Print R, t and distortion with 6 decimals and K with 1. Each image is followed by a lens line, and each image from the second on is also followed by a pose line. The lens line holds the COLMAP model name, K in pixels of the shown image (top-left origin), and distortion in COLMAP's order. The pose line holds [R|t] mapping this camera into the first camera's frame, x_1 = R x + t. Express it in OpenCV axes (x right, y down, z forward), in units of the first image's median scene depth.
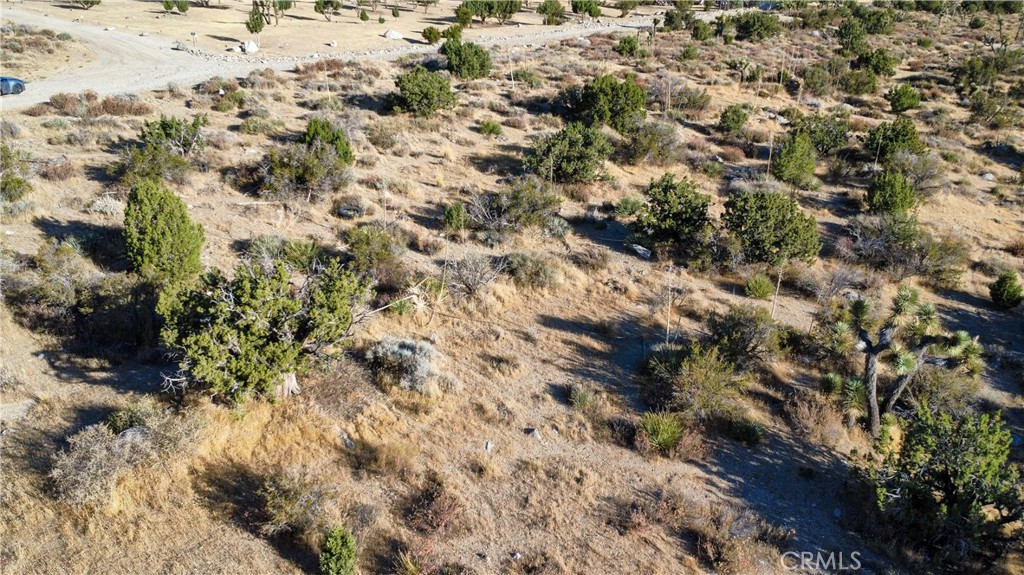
lens RADIAL K [[781.6, 0, 512.0], [0, 781.6, 287.5], [0, 0, 1]] dist [0.009214, -0.010141]
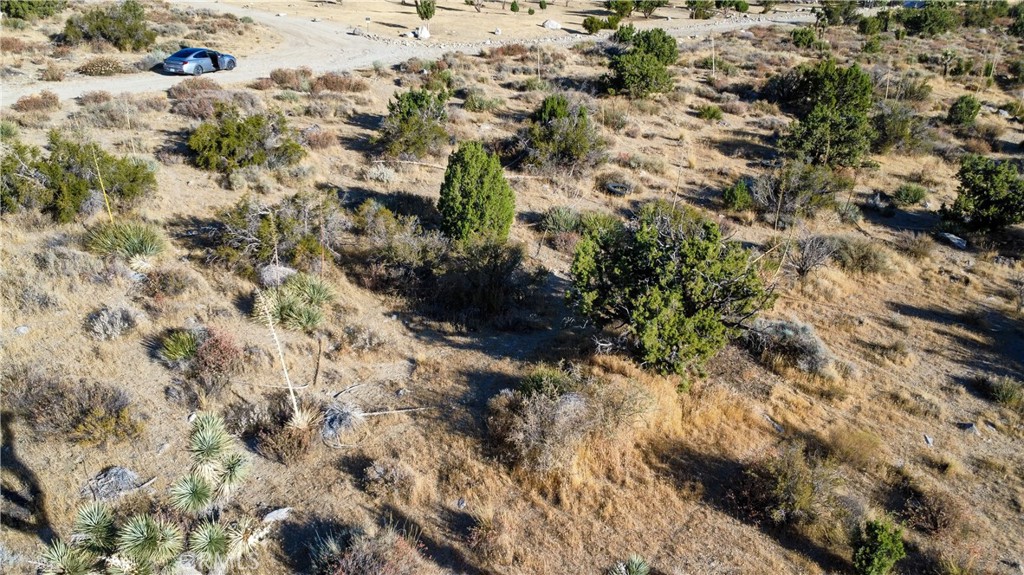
lens RADIAL K [[781.6, 0, 512.0], [0, 781.6, 287.5], [0, 0, 1]] dist [0.009214, -0.010141]
pose [[0.994214, 0.044268, -0.097869, -0.202788], [-0.044607, 0.999004, -0.001271, 0.025593], [0.097715, 0.005630, 0.995199, 0.034747]]
